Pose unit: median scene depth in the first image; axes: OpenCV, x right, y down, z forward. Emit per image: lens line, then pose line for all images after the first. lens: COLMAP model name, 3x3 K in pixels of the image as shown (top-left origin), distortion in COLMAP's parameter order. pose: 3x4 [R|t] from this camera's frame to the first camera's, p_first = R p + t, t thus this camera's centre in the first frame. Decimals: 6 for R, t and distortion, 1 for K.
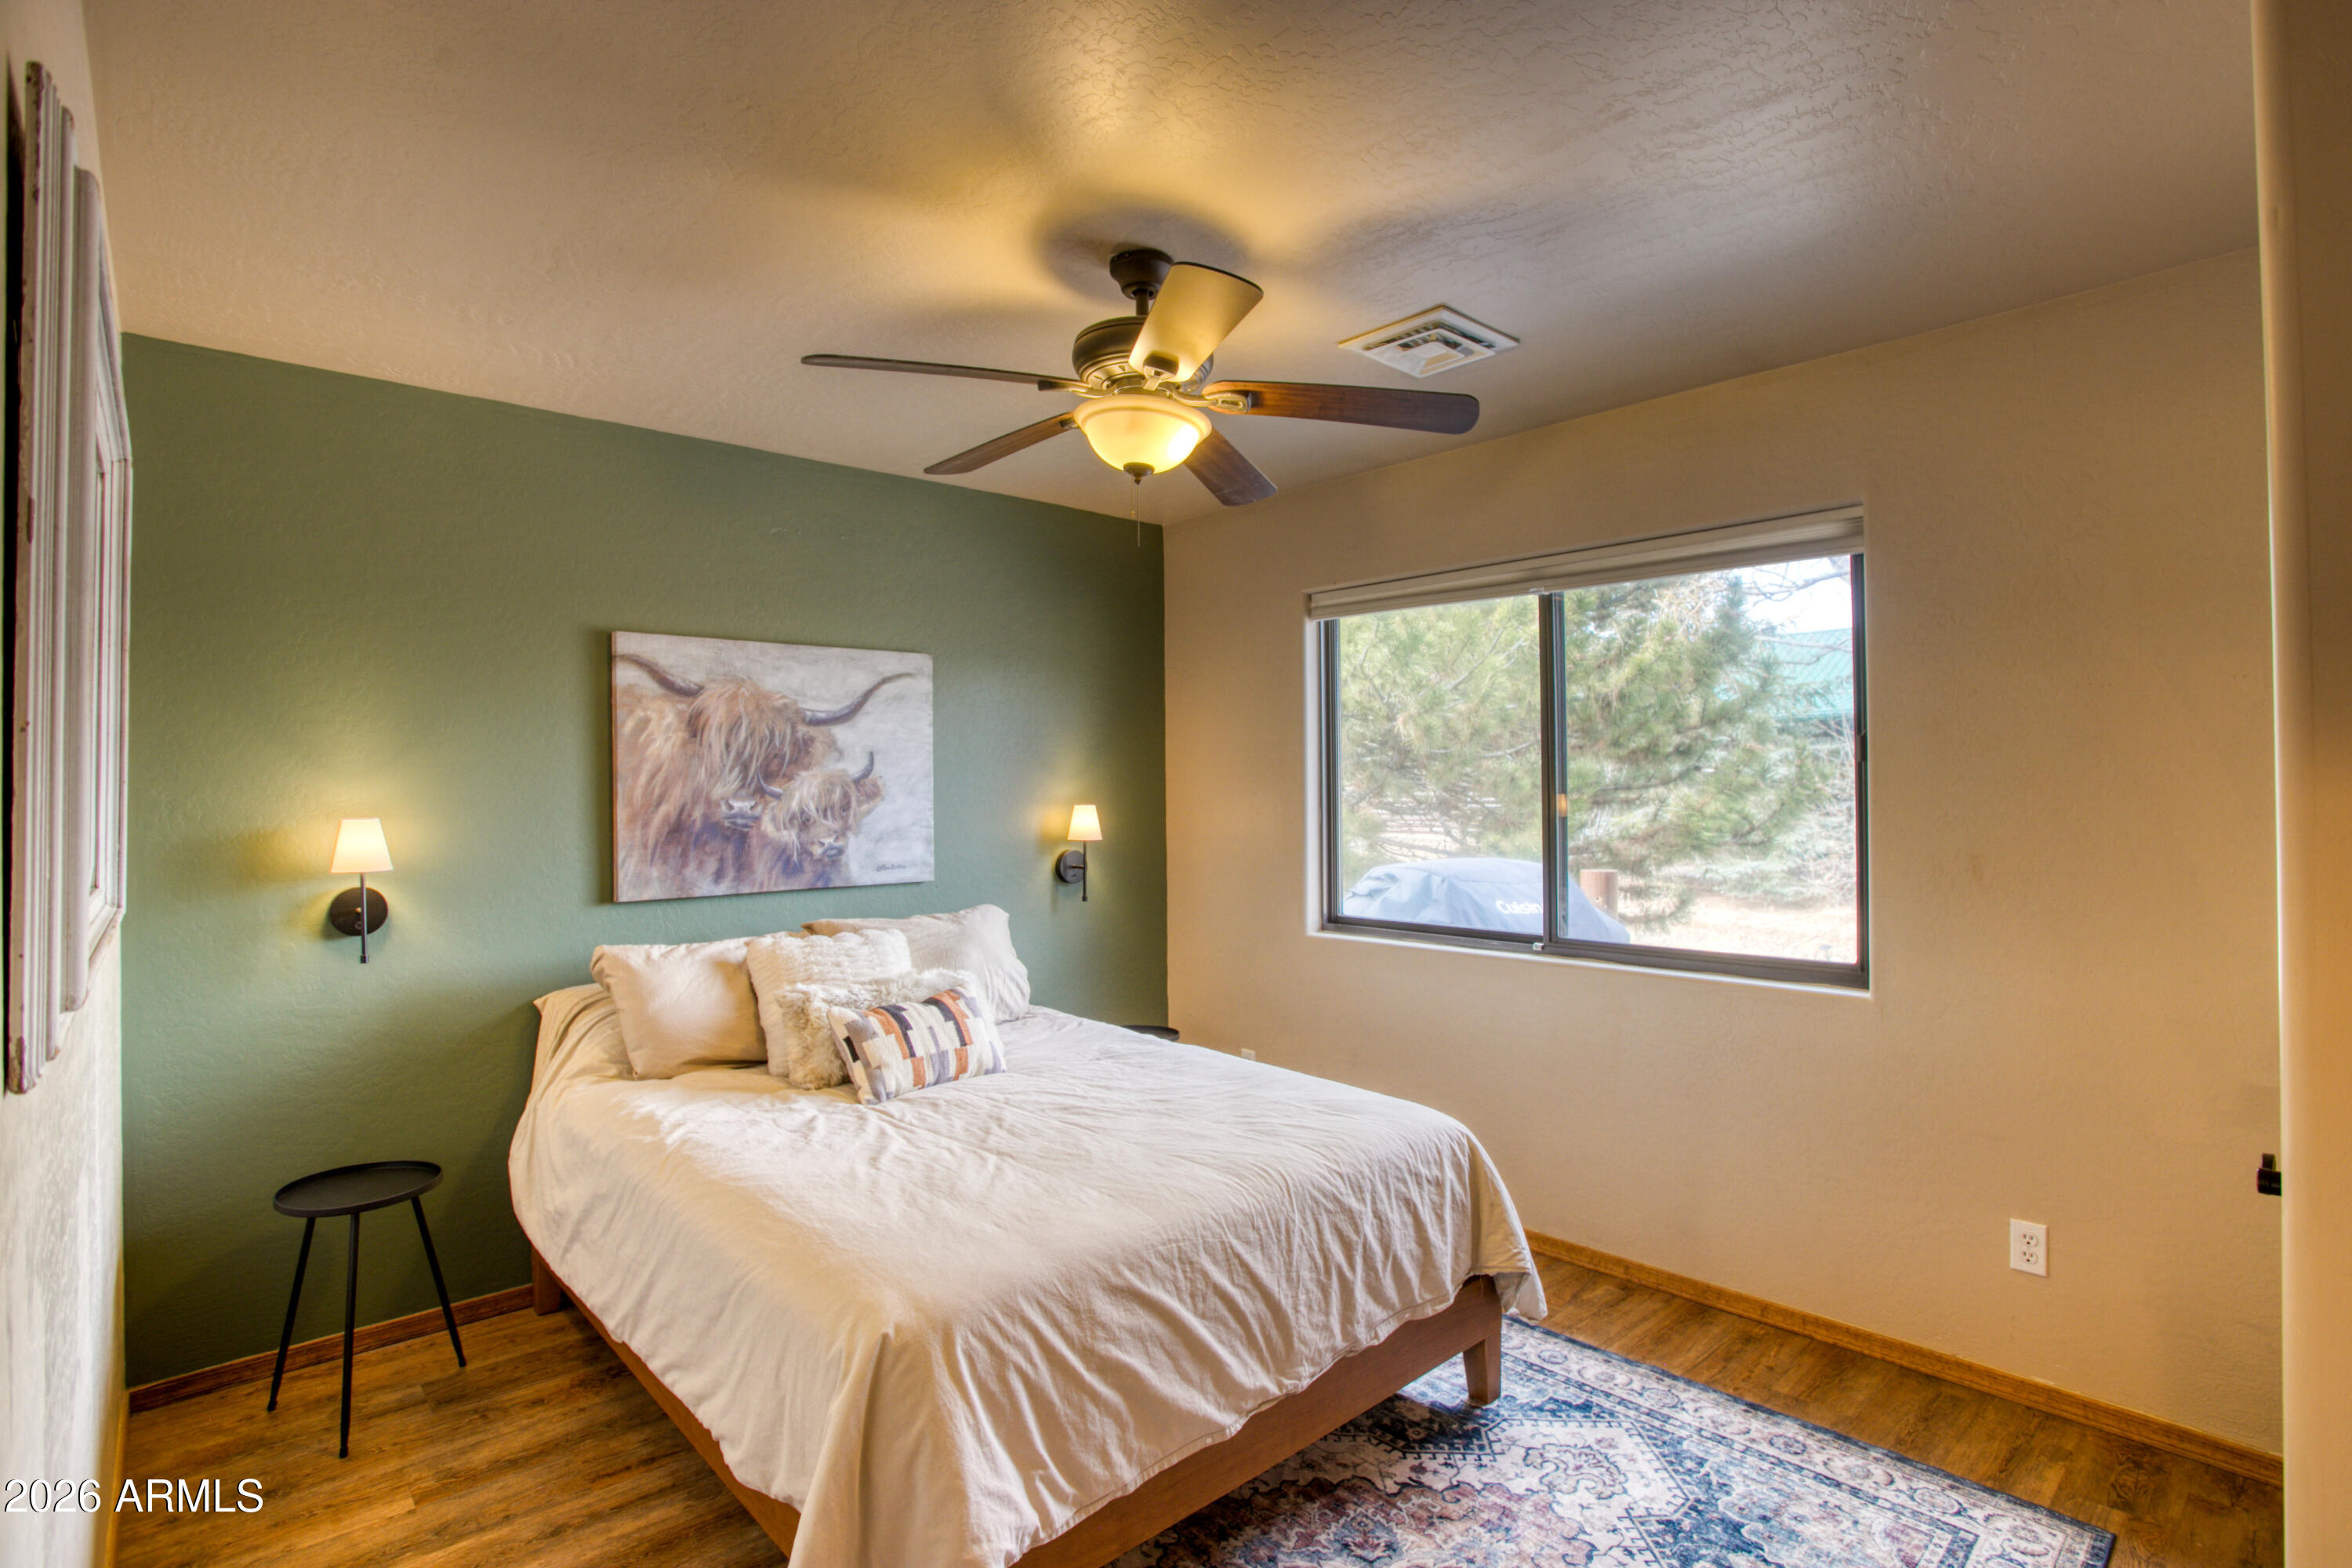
lens RADIAL K [[1157.4, 0, 1189.8], [0, 1157.4, 780.5], [0, 0, 1]] dist [-0.079051, 0.032175]
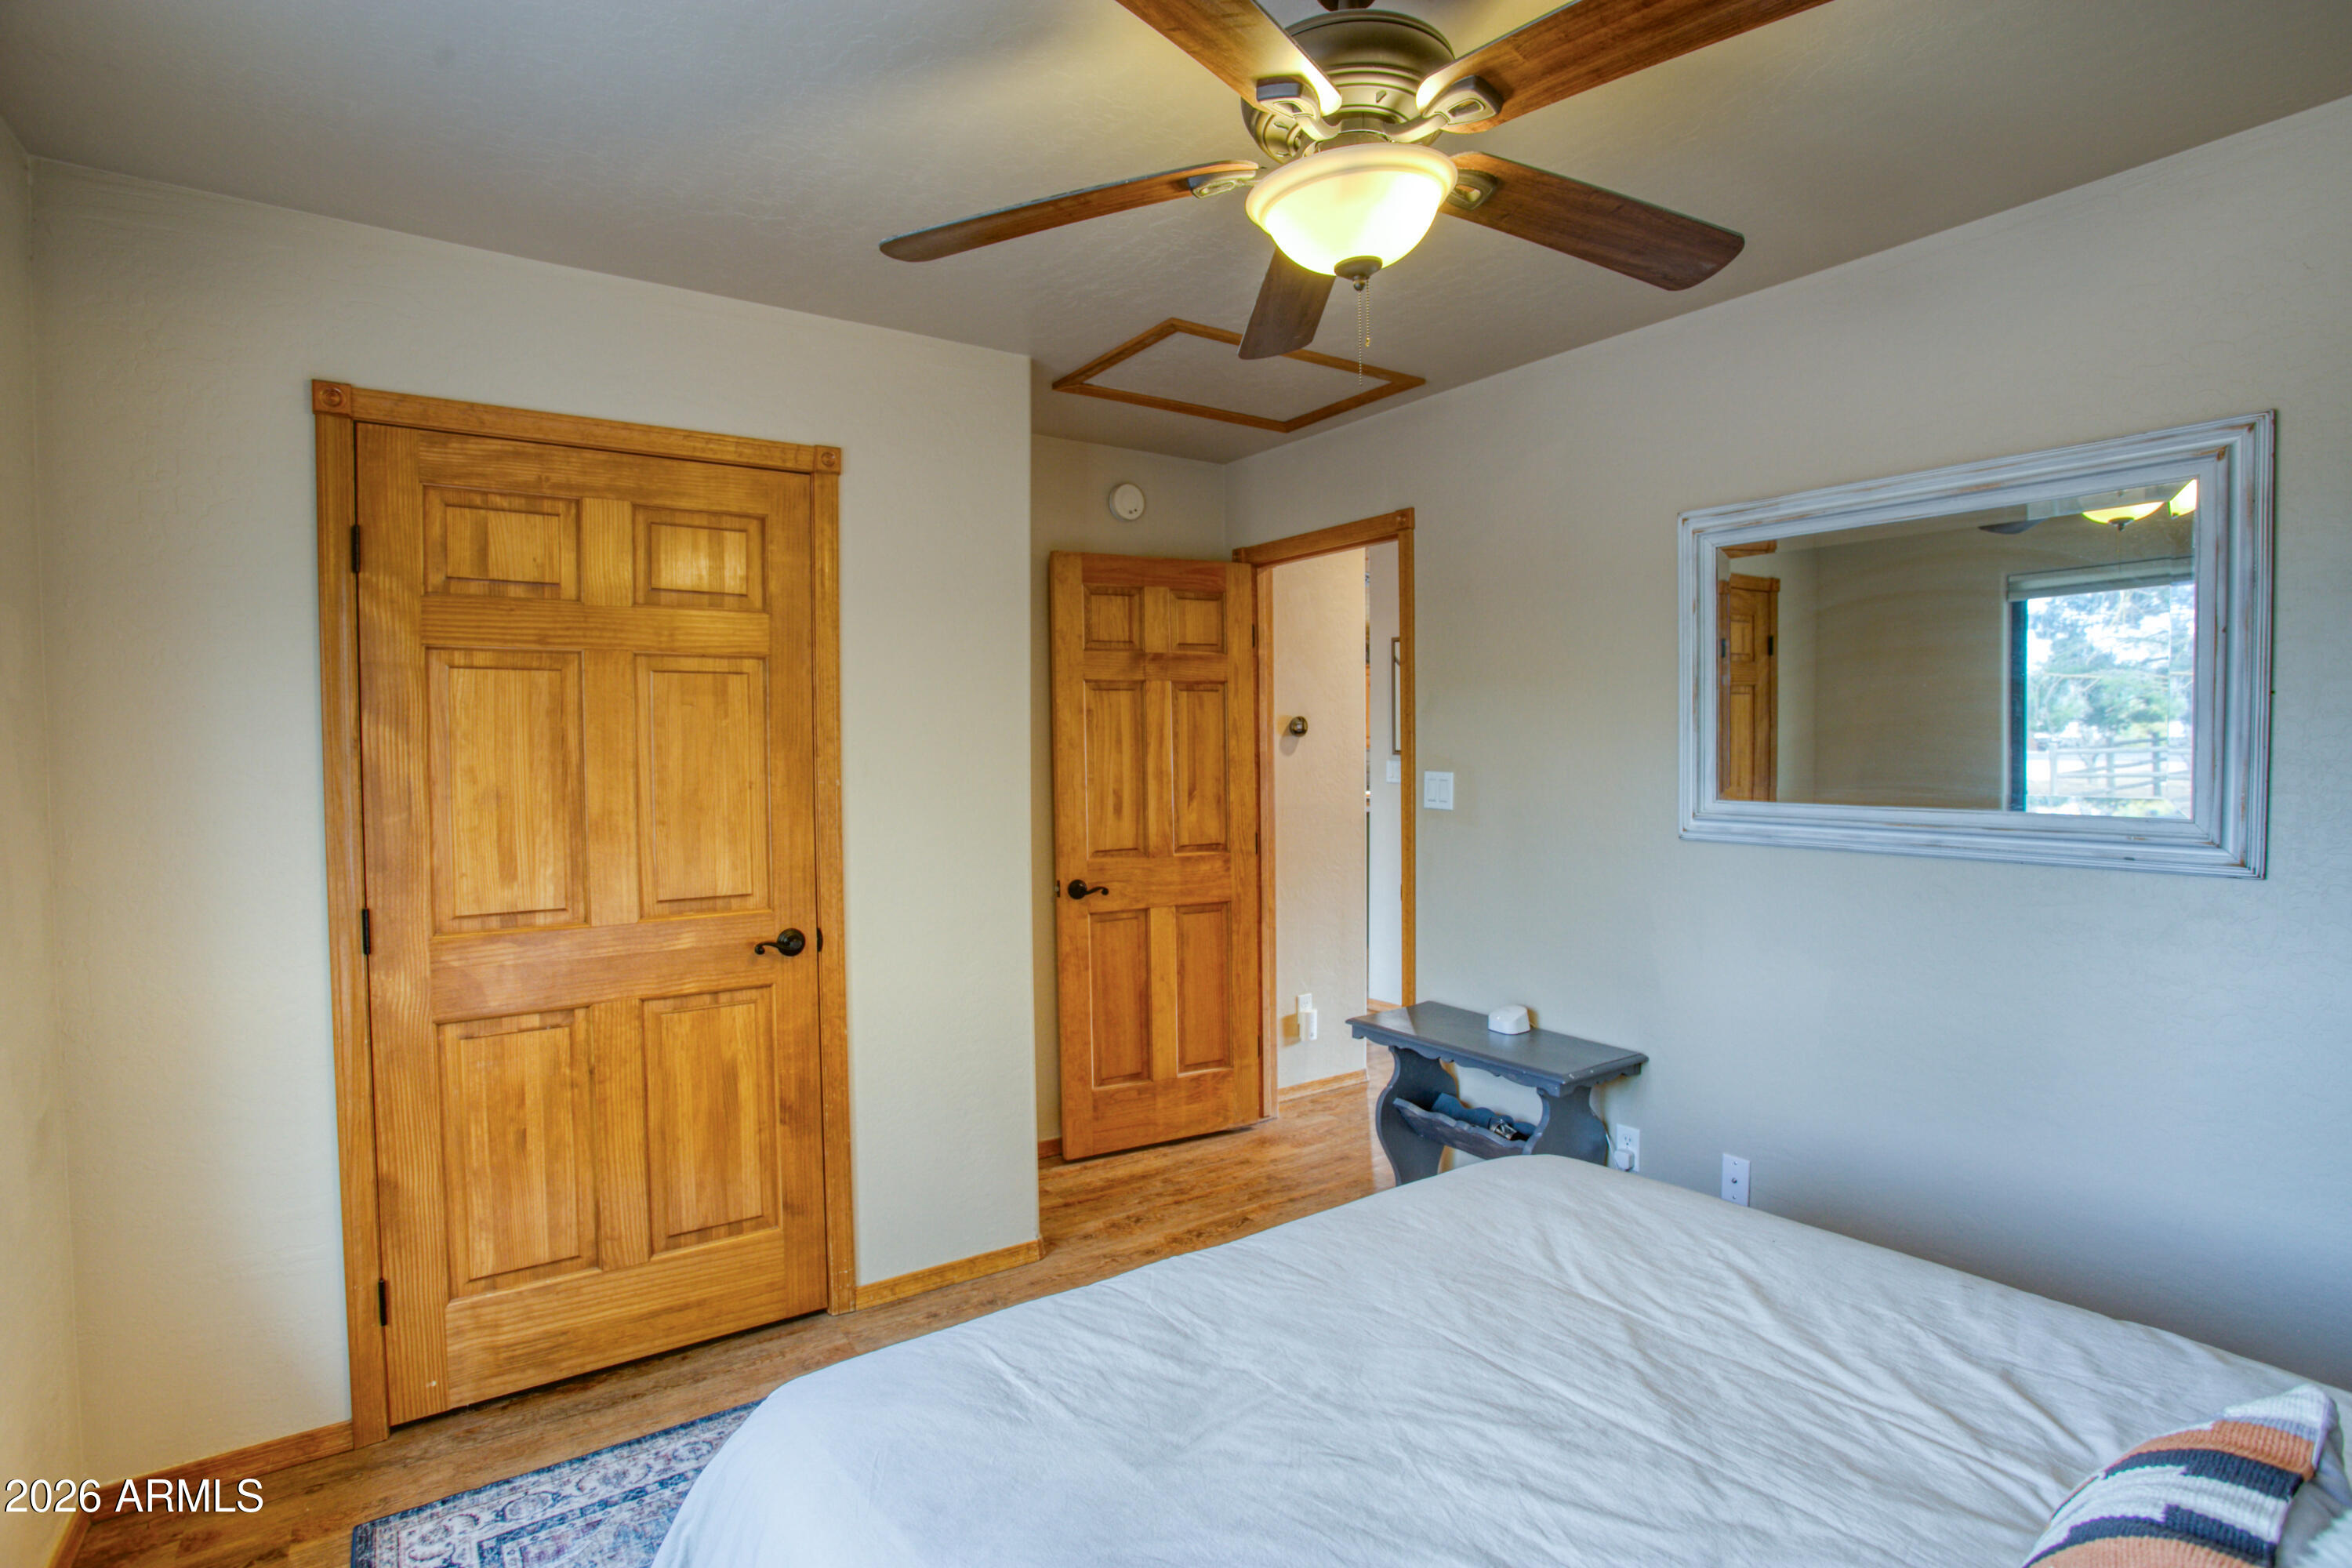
lens RADIAL K [[1157.4, 0, 1189.8], [0, 1157.4, 780.5], [0, 0, 1]] dist [-0.079051, 0.032175]
pose [[-0.990679, 0.011966, 0.135690, -0.034732], [0.015175, 0.999629, 0.022636, 0.007676], [-0.135368, 0.024484, -0.990493, 1.666626]]
